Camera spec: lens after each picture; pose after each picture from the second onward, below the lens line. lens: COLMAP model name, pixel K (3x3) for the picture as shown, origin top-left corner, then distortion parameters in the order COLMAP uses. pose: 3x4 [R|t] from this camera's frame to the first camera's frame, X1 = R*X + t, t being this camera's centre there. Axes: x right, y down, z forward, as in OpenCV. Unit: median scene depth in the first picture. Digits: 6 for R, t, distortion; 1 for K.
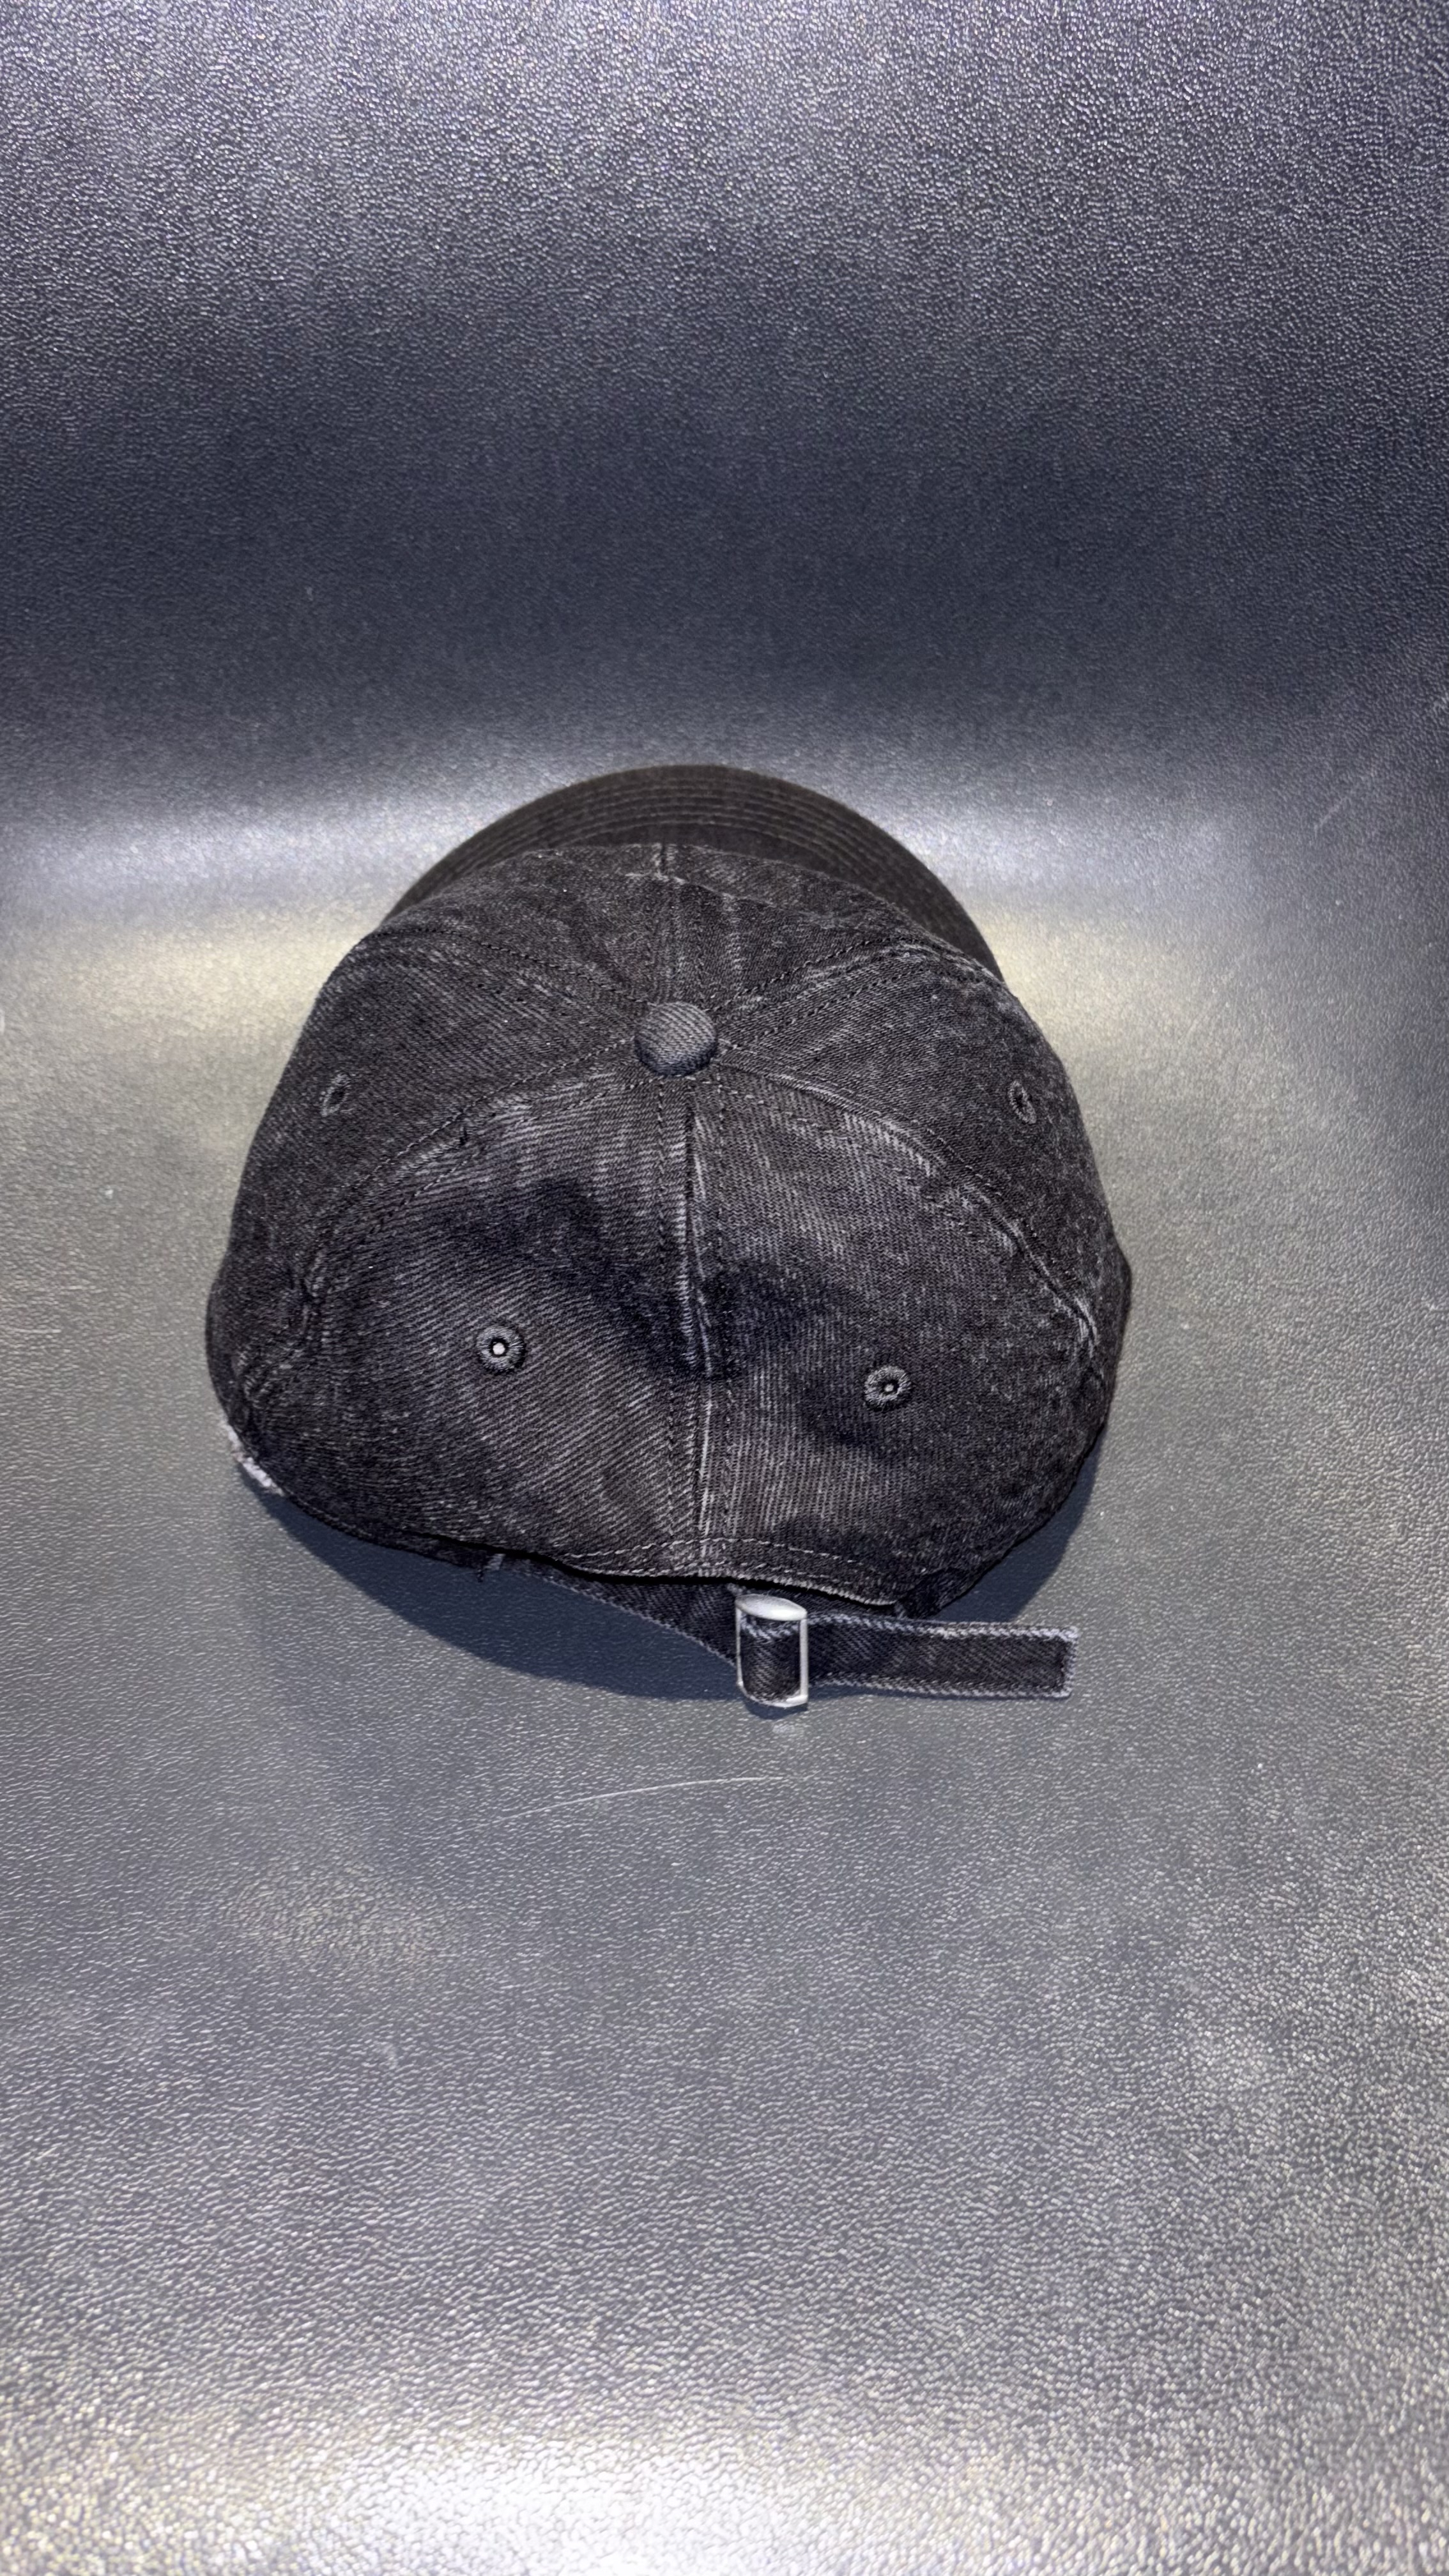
lens RADIAL K [[2068.3, 0, 729.8], [0, 2068.3, 1296.0], [0, 0, 1]] dist [0.012113, -0.023477]
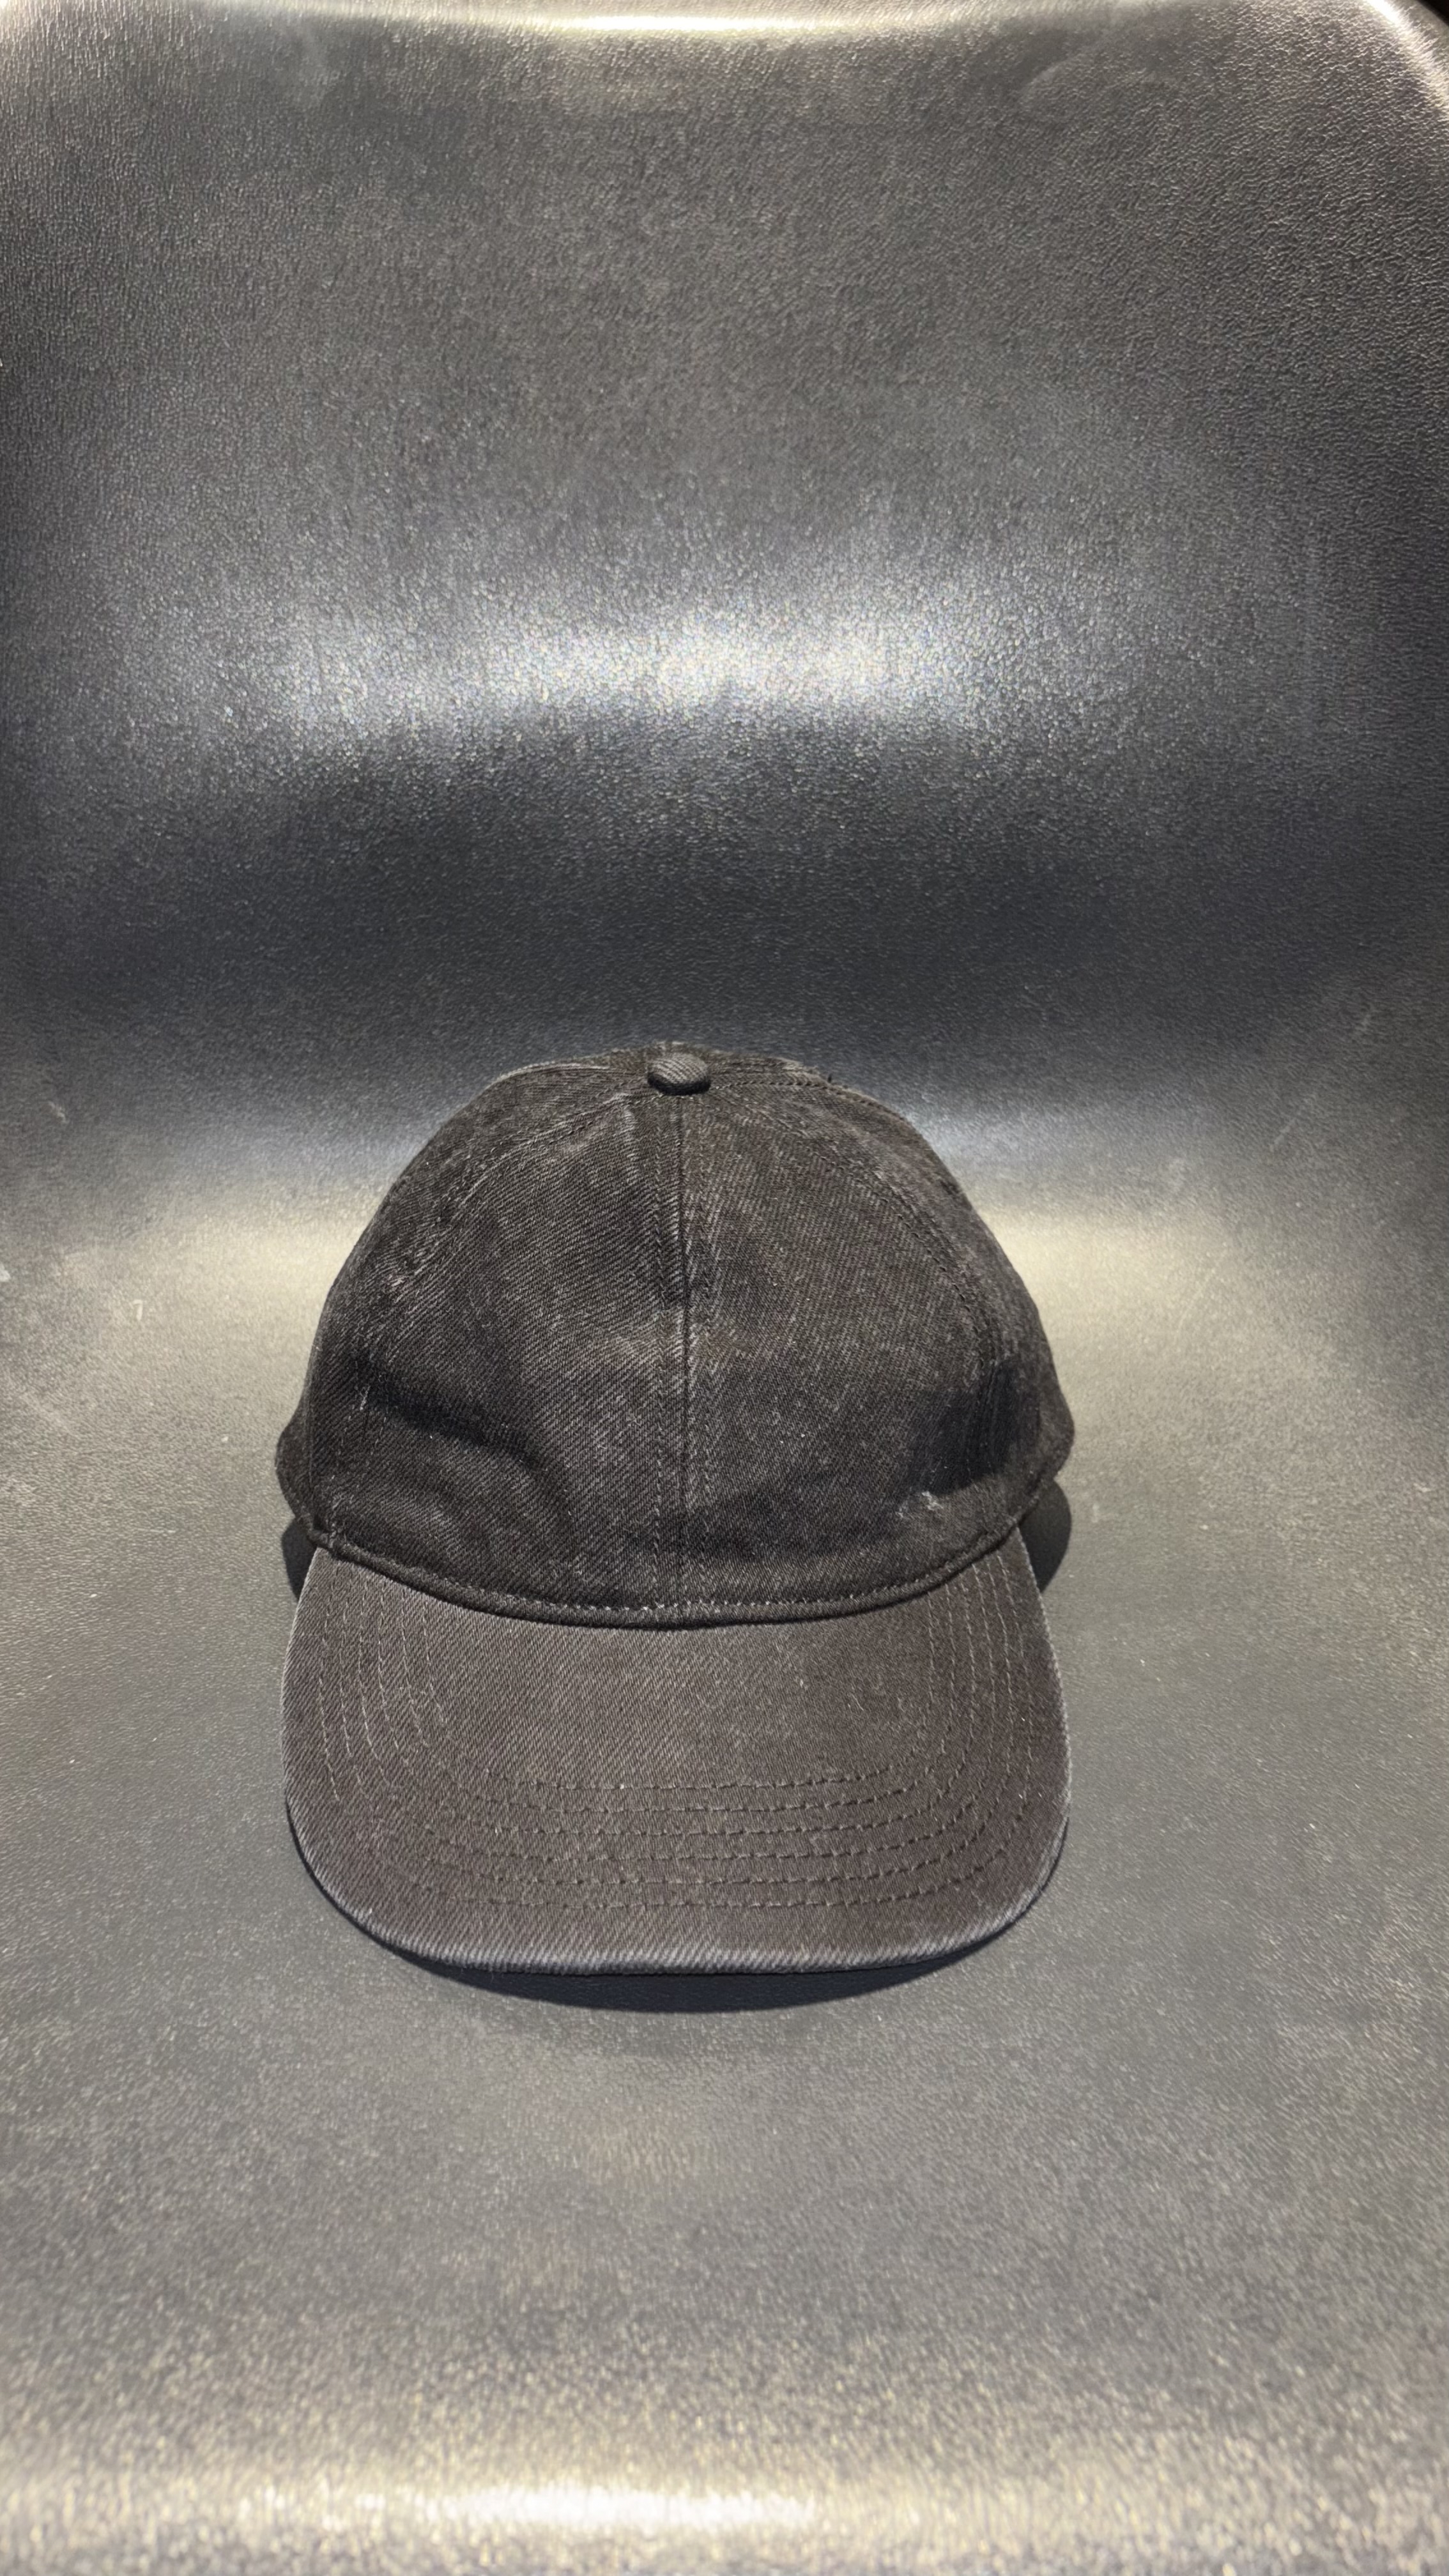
lens RADIAL K [[2068.3, 0, 731.4], [0, 2068.3, 1256.9], [0, 0, 1]] dist [0.012113, -0.023477]
pose [[0.999917, -0.012845, 0.000192, -0.036809], [0.011816, 0.913747, -0.406112, 0.440891], [0.005041, 0.406080, 0.913823, -0.076245]]
